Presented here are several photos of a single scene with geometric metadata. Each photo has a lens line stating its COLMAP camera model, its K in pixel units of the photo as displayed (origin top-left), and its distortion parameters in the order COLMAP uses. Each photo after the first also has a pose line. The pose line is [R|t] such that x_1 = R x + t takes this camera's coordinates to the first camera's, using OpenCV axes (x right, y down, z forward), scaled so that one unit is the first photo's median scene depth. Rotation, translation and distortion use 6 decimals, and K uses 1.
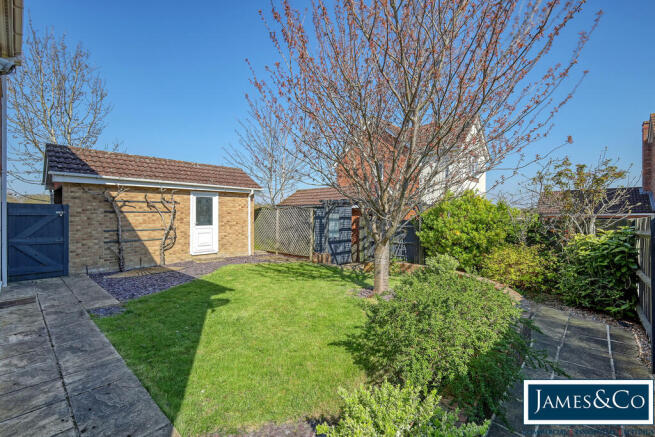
lens RADIAL K [[285.5, 0, 330.9], [0, 285.5, 215.0], [0, 0, 1]] dist [0.001383, 0.000329]
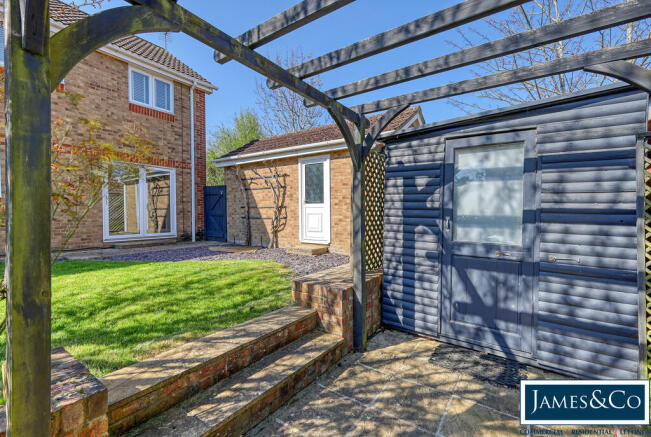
lens RADIAL K [[283.8, 0, 328.9], [0, 283.8, 215.0], [0, 0, 1]] dist [0.001383, 0.000329]
pose [[0.142463, 0.014161, -0.989699, 0.274529], [-0.001868, 0.999900, 0.014038, 0.056694], [0.989798, -0.000151, 0.142475, 0.954232]]
